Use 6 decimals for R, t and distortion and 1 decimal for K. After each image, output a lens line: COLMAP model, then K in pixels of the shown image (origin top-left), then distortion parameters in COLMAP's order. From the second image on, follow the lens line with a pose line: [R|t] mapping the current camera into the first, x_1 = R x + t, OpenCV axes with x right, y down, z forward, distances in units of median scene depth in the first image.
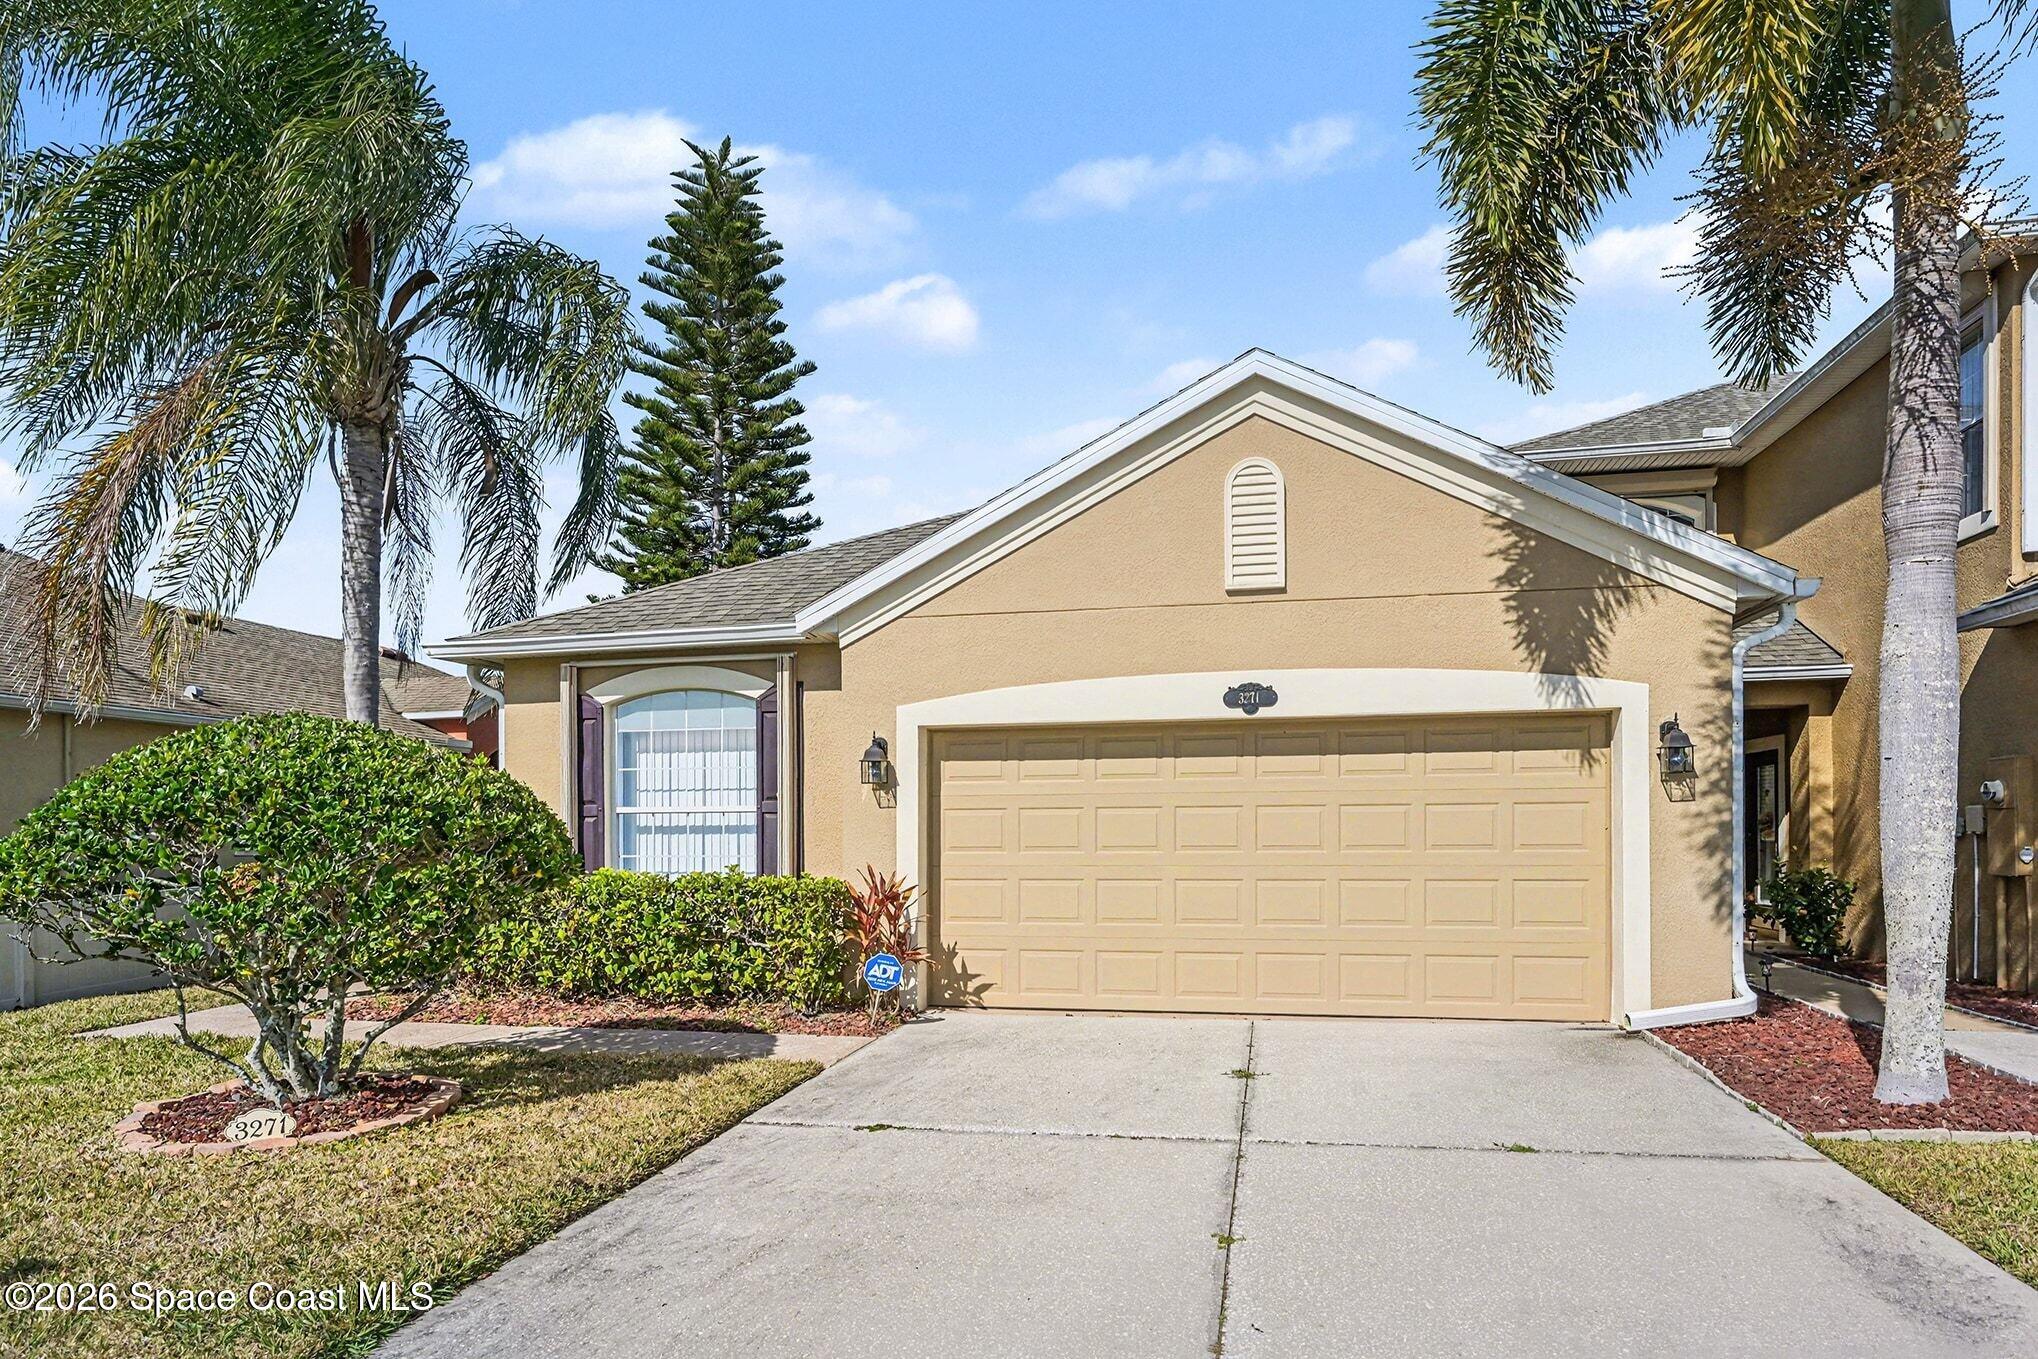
lens RADIAL K [[1223.2, 0, 947.5], [0, 1223.2, 821.6], [0, 0, 1]] dist [-0.000777, -0.004871]
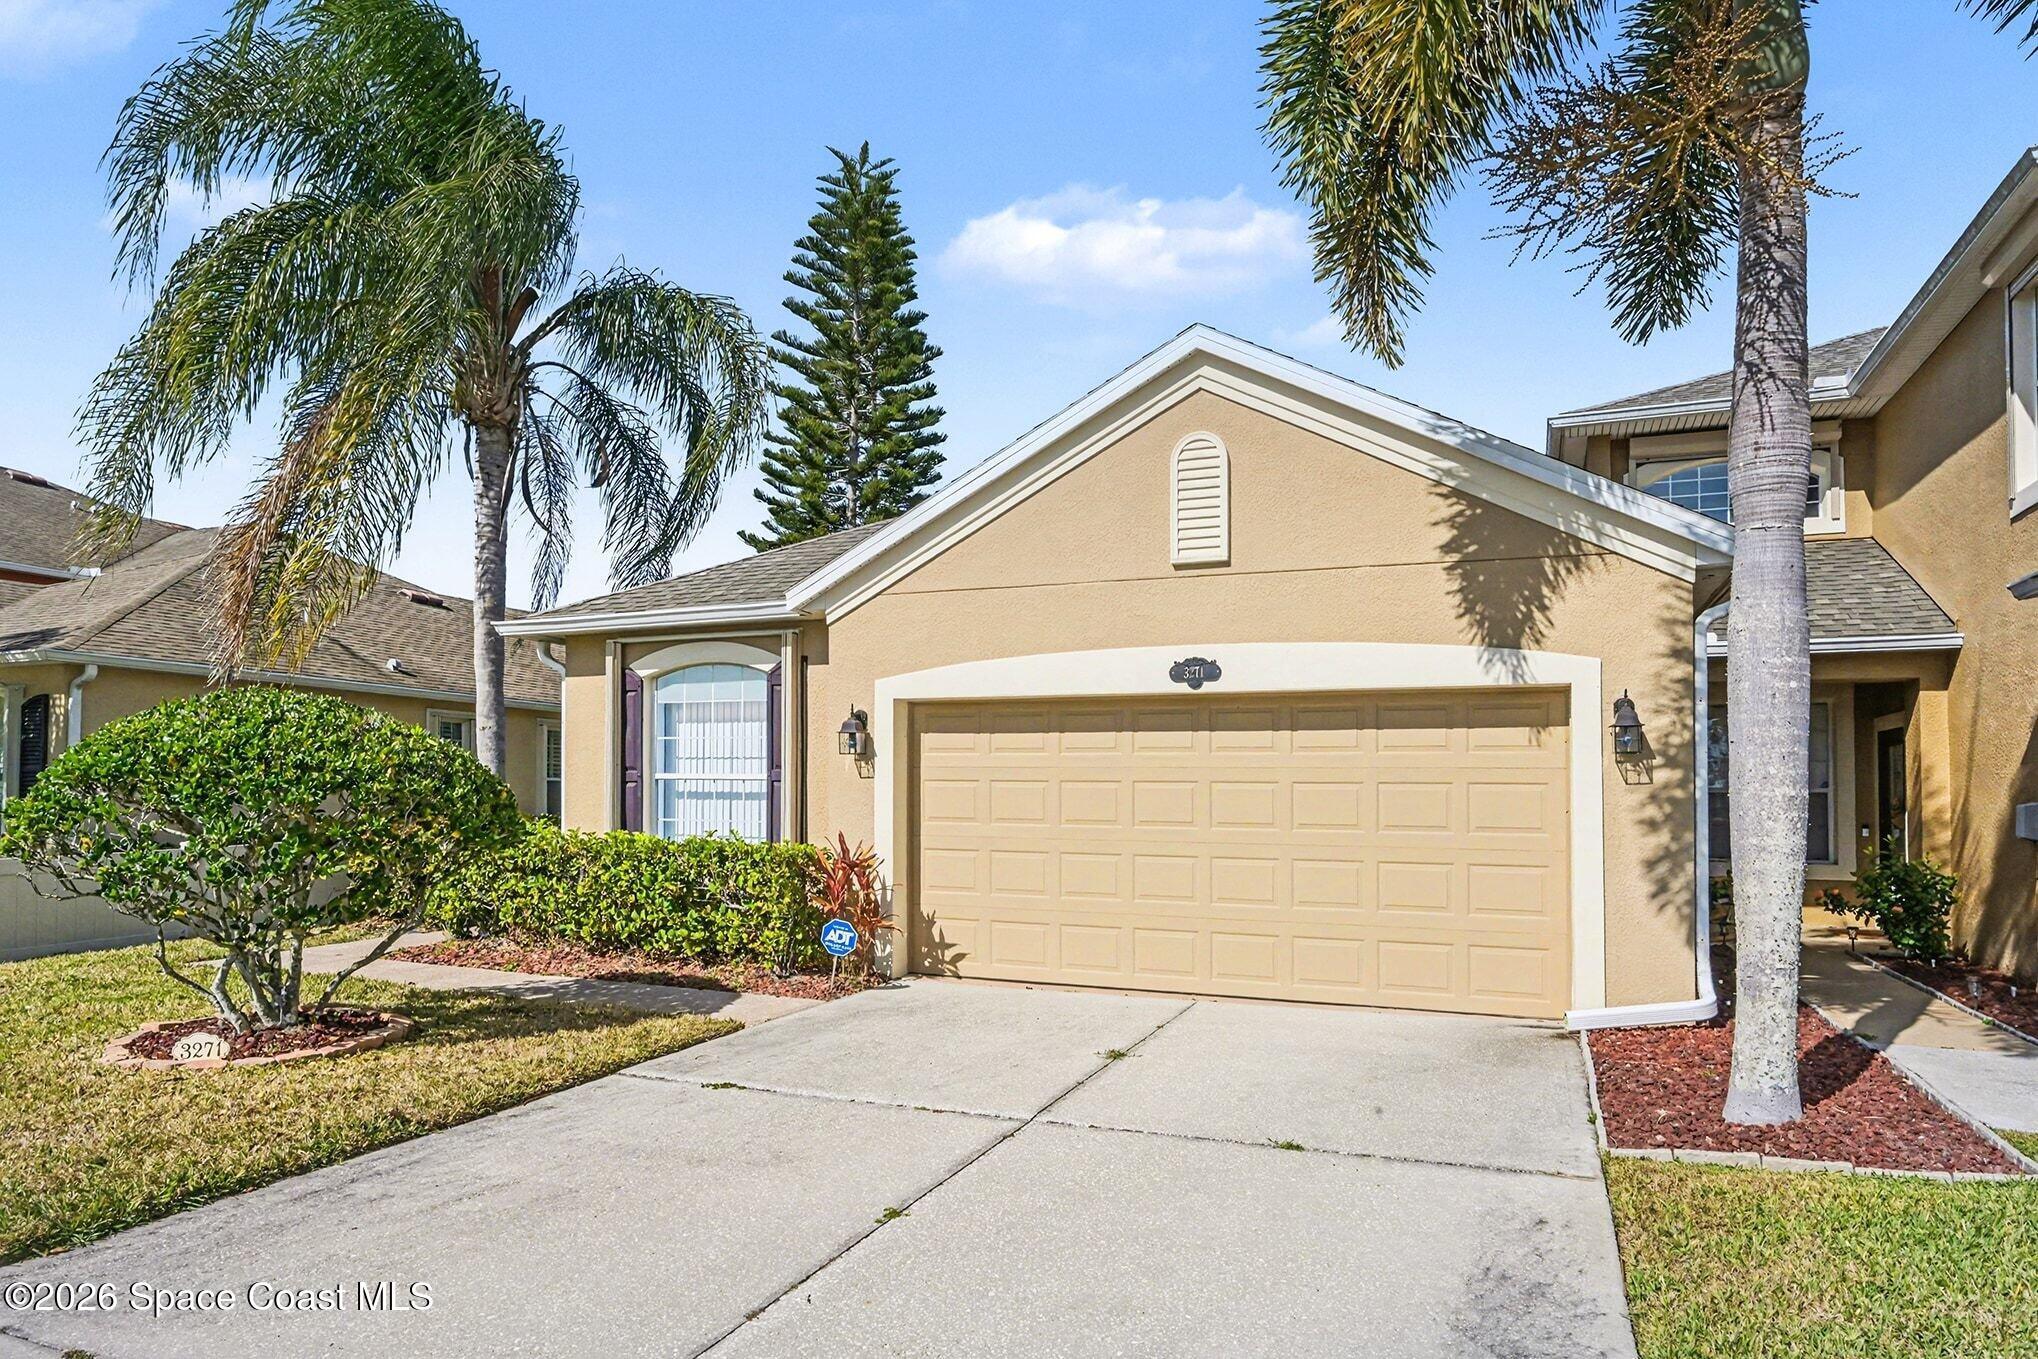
lens RADIAL K [[1225.7, 0, 1019.2], [0, 1225.7, 740.7], [0, 0, 1]] dist [-0.018834, -0.000601]
pose [[0.984018, 0.009760, -0.177801, 0.270200], [-0.016683, 0.999158, -0.037485, -0.006334], [0.177285, 0.039852, 0.983352, 0.005111]]
